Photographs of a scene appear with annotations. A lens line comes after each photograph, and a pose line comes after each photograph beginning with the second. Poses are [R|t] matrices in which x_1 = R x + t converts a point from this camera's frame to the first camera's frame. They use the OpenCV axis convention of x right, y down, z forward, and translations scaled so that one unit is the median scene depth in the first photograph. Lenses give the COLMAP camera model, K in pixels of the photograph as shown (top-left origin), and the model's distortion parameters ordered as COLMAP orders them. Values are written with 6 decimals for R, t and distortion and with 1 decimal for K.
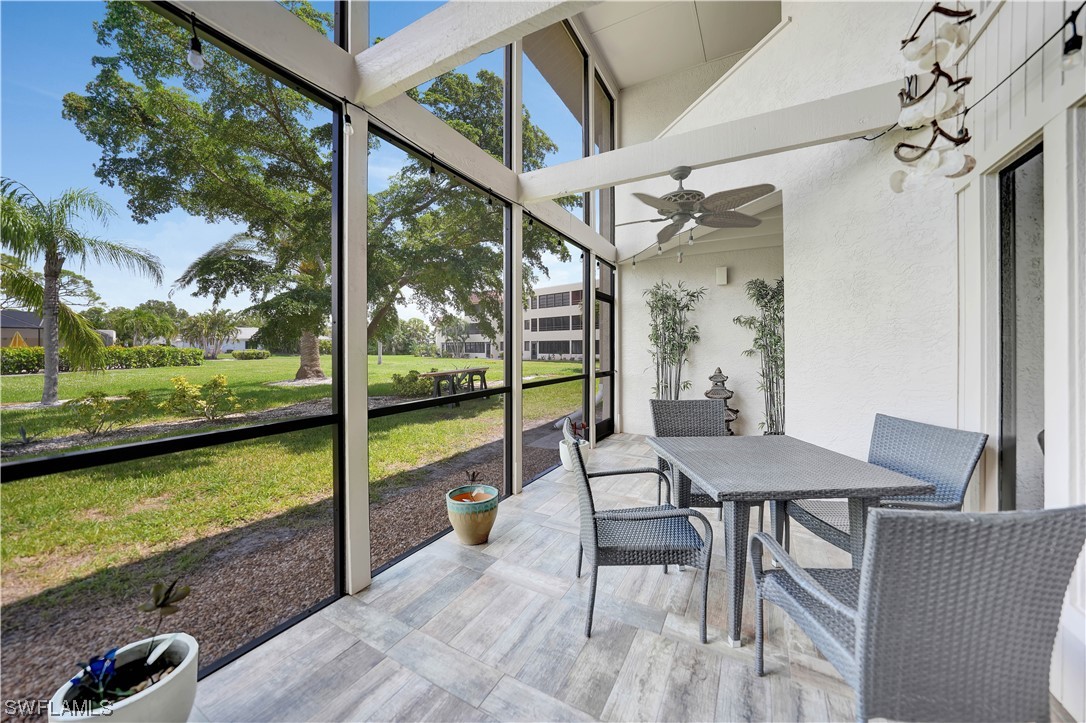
lens RADIAL K [[384.7, 0, 544.7], [0, 384.7, 352.6], [0, 0, 1]] dist [-0.026219, 0.005331]
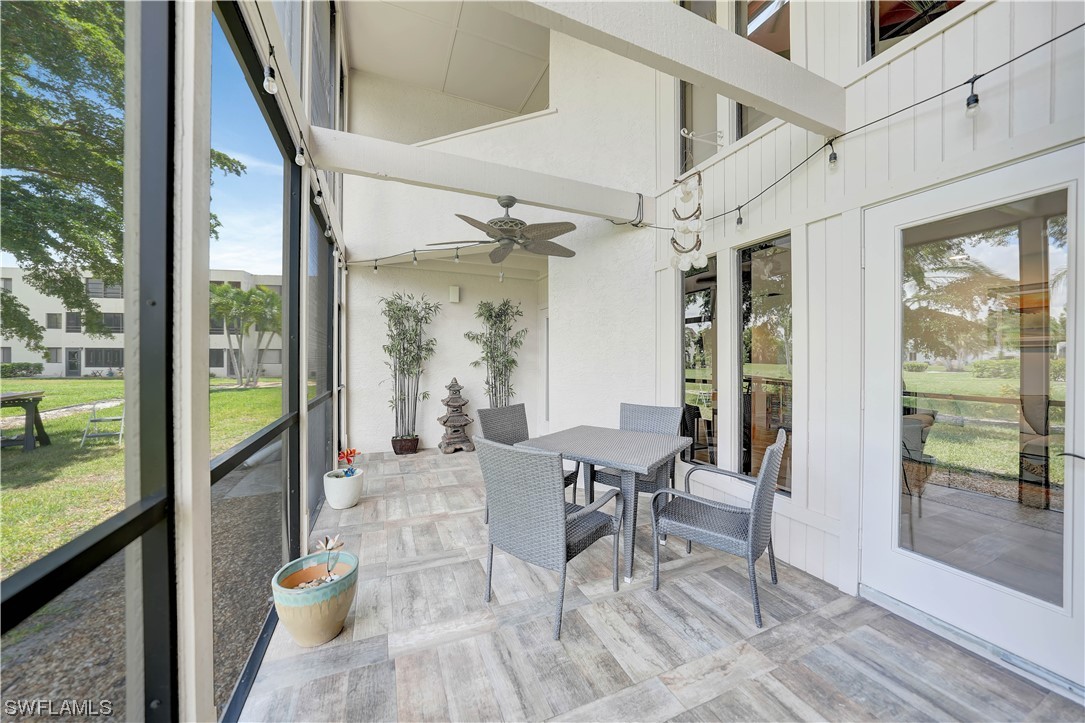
lens RADIAL K [[375.6, 0, 548.5], [0, 375.6, 362.8], [0, 0, 1]] dist [-0.024077, 0.004823]
pose [[0.614746, -0.000050, 0.788725, -0.232384], [0.003784, 0.999989, -0.002887, -0.000284], [-0.788716, 0.004759, 0.614739, 0.132129]]
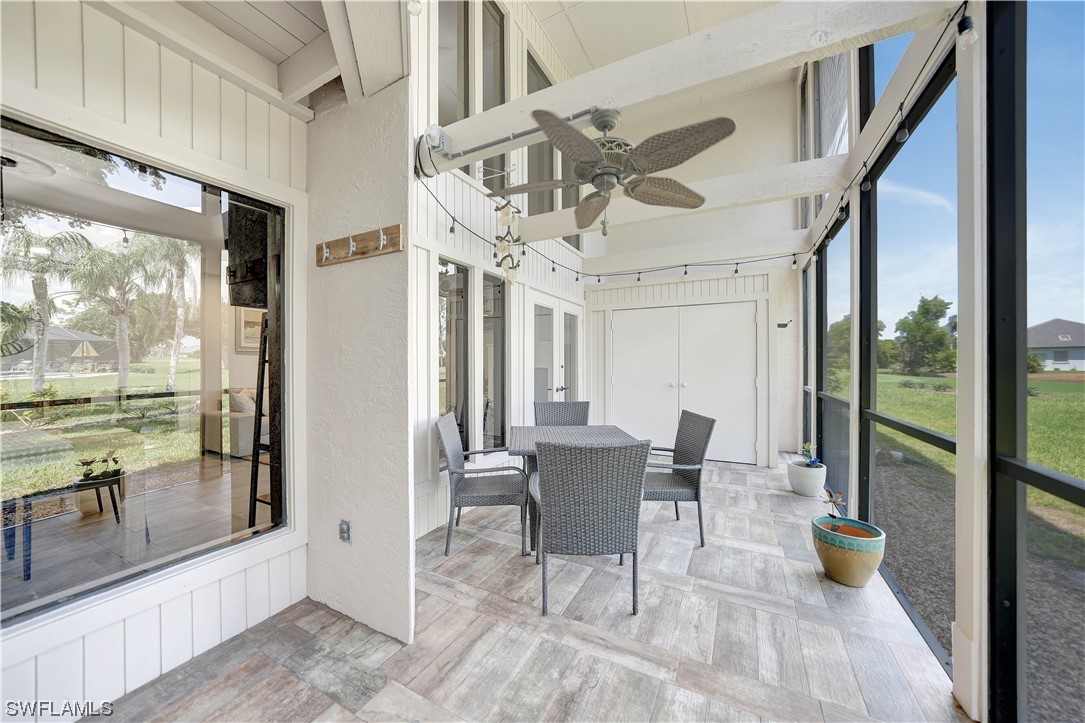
lens RADIAL K [[384.3, 0, 544.2], [0, 384.3, 352.6], [0, 0, 1]] dist [-0.026219, 0.005331]
pose [[-0.999924, 0.005941, -0.010840, 0.253879], [0.006042, 0.999938, -0.009315, -0.009347], [0.010784, -0.009380, -0.999898, 0.937245]]
